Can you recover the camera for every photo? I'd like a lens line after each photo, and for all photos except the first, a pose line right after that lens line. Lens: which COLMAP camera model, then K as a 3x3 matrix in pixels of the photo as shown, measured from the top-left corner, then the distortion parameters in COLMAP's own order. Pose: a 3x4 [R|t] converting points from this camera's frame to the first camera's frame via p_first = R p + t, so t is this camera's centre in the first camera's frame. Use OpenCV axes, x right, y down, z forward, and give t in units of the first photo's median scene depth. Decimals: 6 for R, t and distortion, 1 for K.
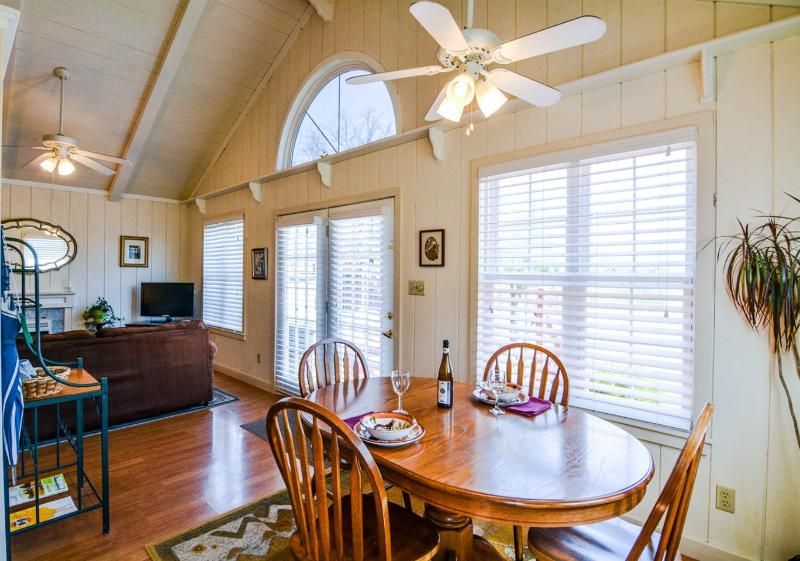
lens RADIAL K [[402.7, 0, 398.5], [0, 402.7, 279.5], [0, 0, 1]] dist [-0.031235, -0.000608]
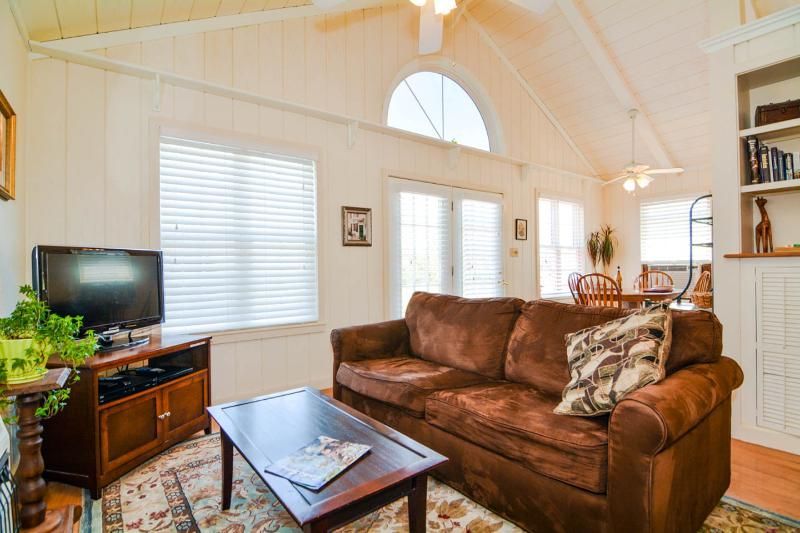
lens RADIAL K [[398.8, 0, 399.5], [0, 398.8, 266.6], [0, 0, 1]] dist [-0.009875, -0.000013]
pose [[0.181337, -0.014757, 0.983310, -1.043983], [0.027188, 0.999580, 0.009987, 0.031518], [-0.983045, 0.024923, 0.181662, 0.731209]]
